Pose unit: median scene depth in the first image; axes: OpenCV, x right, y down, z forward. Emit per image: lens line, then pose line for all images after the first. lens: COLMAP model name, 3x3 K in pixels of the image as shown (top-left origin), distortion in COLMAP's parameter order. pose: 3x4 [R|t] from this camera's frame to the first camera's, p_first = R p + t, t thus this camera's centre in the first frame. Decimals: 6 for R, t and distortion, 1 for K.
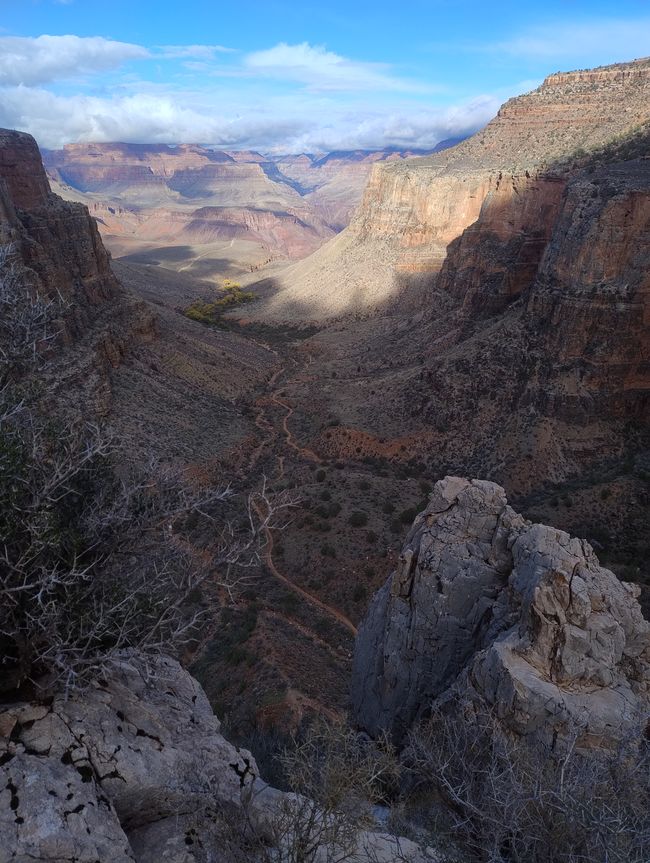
lens RADIAL K [[587.0, 0, 322.7], [0, 587.0, 424.2], [0, 0, 1]] dist [0.058977, -0.062792]
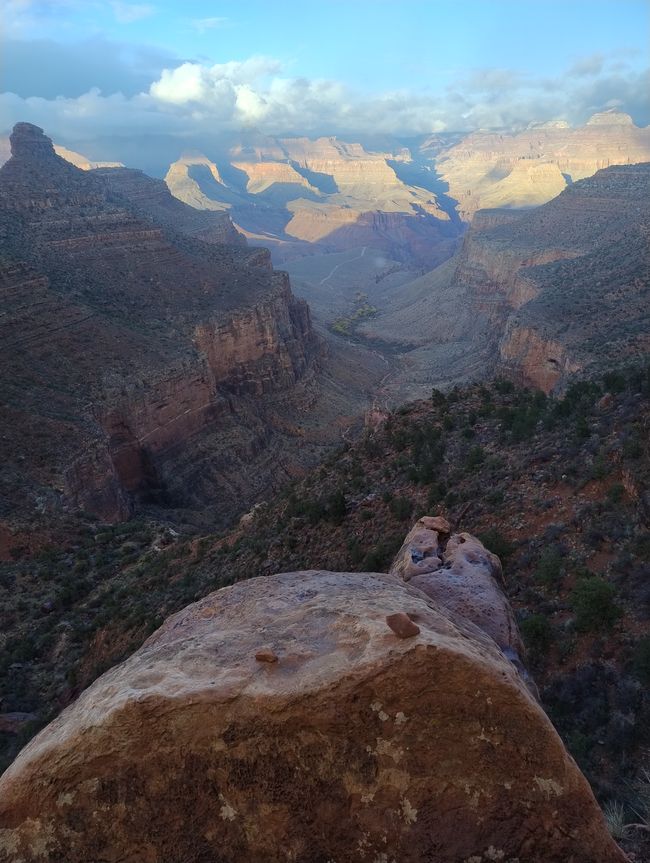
lens RADIAL K [[587.0, 0, 322.7], [0, 587.0, 424.2], [0, 0, 1]] dist [0.058977, -0.062792]
pose [[0.979019, 0.081079, -0.186946, 0.061062], [-0.073569, 0.996193, 0.046776, -0.004676], [0.190027, -0.032041, 0.981256, -0.614943]]
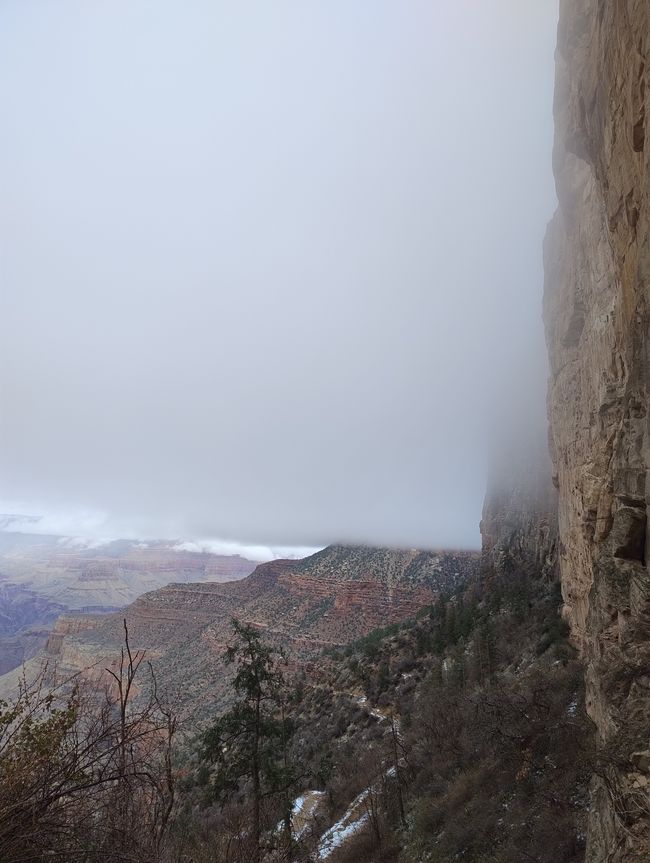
lens RADIAL K [[587.0, 0, 322.7], [0, 587.0, 424.2], [0, 0, 1]] dist [0.058977, -0.062792]
pose [[0.879074, 0.160391, 0.448890, -0.128778], [0.119653, 0.837299, -0.533492, 0.058834], [-0.461423, 0.522690, 0.716857, -1.024012]]
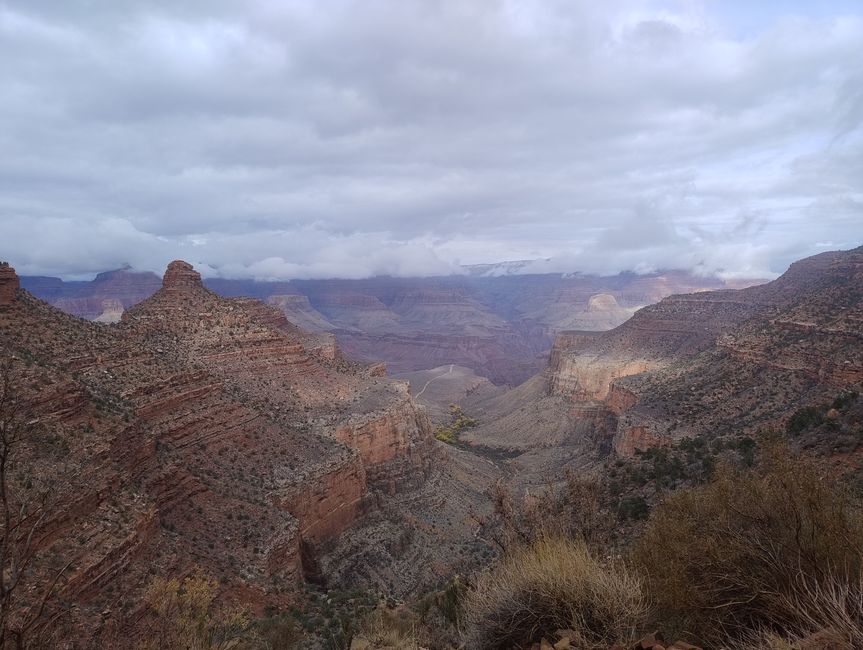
lens RADIAL K [[587.0, 0, 428.7], [0, 587.0, 334.4], [0, 0, 1]] dist [0.058977, -0.062792]
pose [[0.988389, 0.006567, -0.151800, -0.013184], [-0.052512, 0.952268, -0.300713, 0.037660], [0.142579, 0.305193, 0.941556, -0.695205]]
